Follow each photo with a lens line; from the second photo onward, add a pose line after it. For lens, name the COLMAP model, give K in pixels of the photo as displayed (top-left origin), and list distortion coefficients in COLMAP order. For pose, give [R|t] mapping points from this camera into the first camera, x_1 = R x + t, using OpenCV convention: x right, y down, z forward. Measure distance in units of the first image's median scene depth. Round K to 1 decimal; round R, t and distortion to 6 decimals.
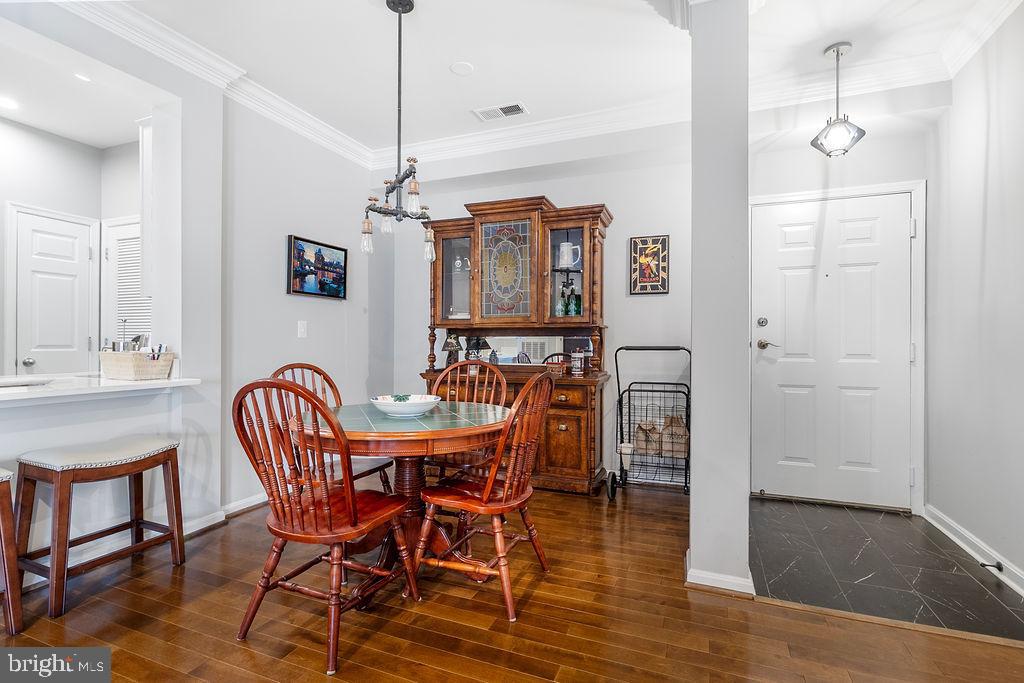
lens RADIAL K [[484.0, 0, 510.2], [0, 484.0, 334.9], [0, 0, 1]] dist [0.000224, -0.000171]
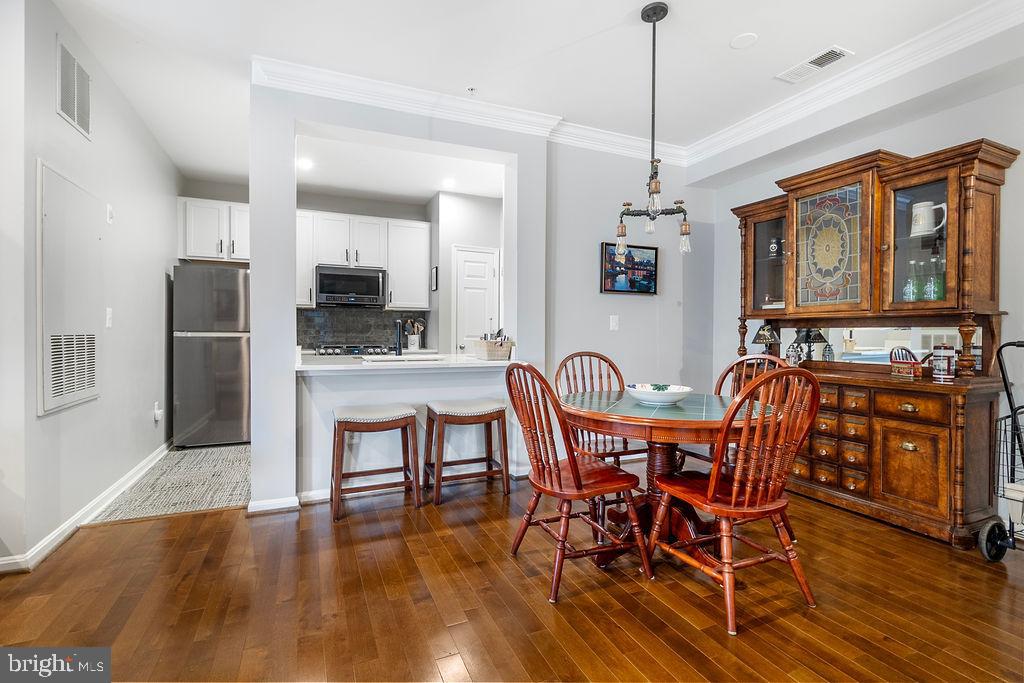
lens RADIAL K [[471.5, 0, 512.8], [0, 471.5, 327.5], [0, 0, 1]] dist [0.002489, 0.000446]
pose [[0.718326, -0.007164, -0.695670, 0.176671], [0.007747, 0.999967, -0.002298, 0.000127], [0.695664, -0.003738, 0.718358, 0.029532]]
